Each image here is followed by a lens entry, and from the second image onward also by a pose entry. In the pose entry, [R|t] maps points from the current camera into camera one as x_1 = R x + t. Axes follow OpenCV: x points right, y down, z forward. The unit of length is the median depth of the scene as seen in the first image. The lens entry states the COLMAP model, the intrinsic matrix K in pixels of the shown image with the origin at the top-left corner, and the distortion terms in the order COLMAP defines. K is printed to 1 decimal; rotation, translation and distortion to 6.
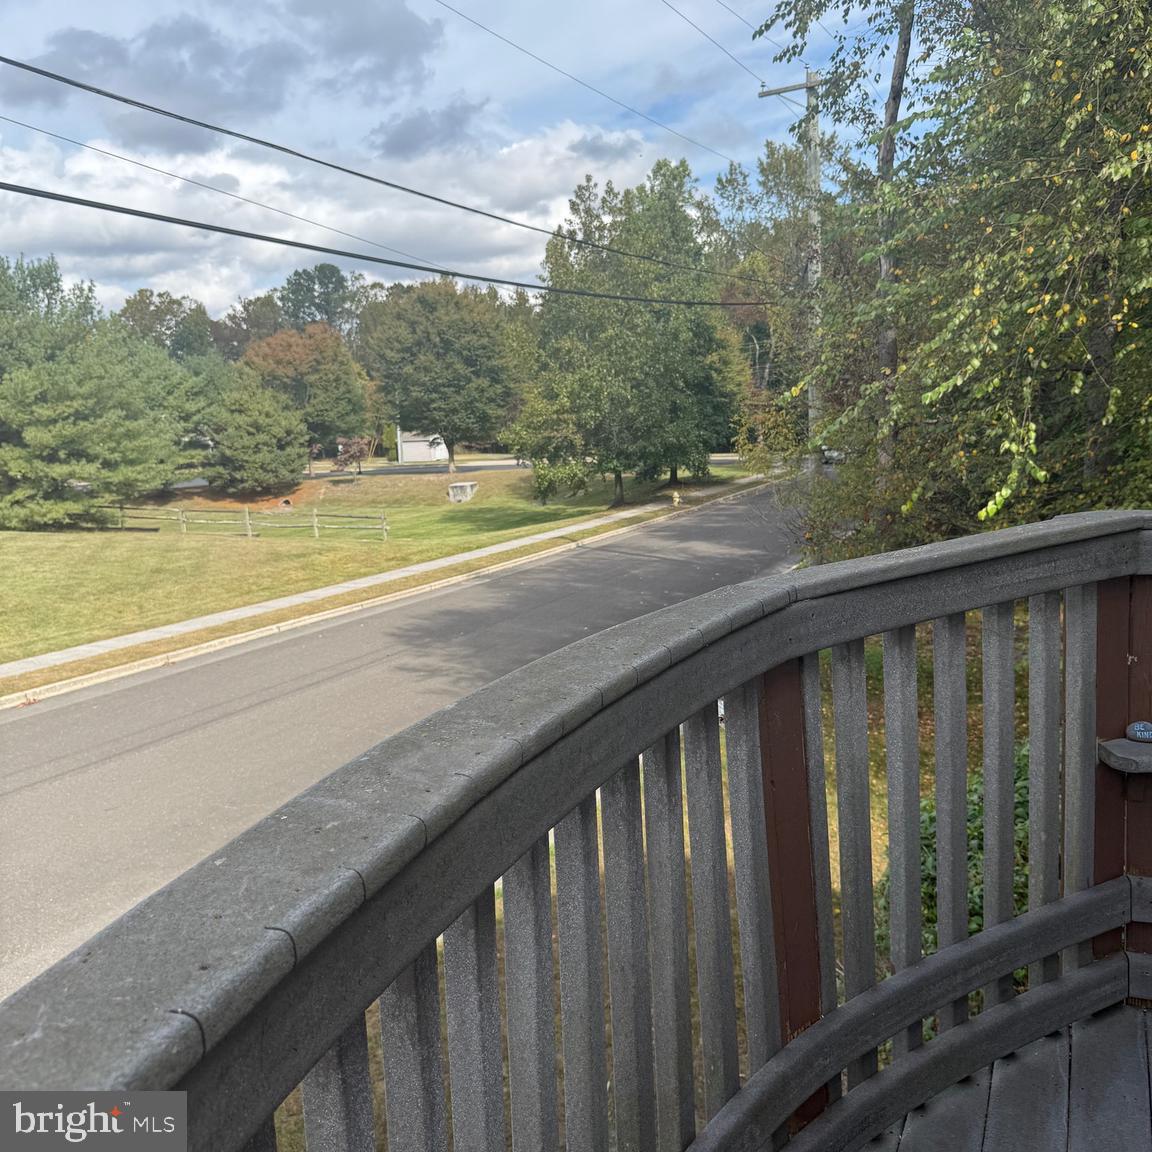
lens RADIAL K [[1069.3, 0, 565.8], [0, 1069.3, 577.8], [0, 0, 1]] dist [0.012416, 0.000000]
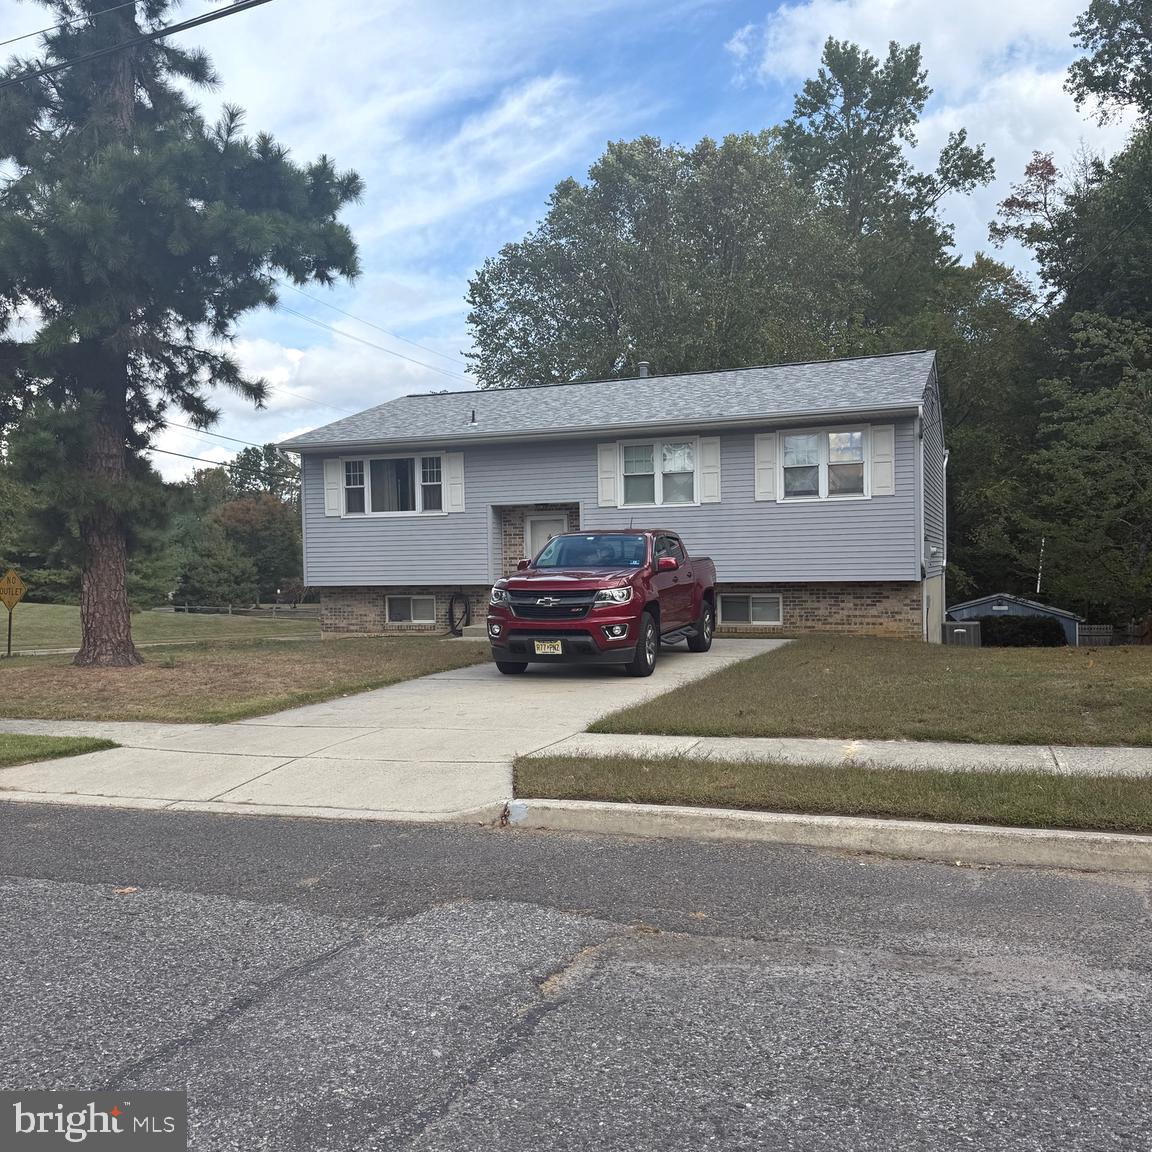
lens RADIAL K [[1069.3, 0, 577.6], [0, 1069.3, 573.5], [0, 0, 1]] dist [0.012416, 0.000000]
pose [[0.996225, 0.037104, 0.078475, 0.053494], [-0.023556, 0.985674, -0.167010, 0.079702], [-0.083547, 0.164531, 0.982827, -0.355256]]
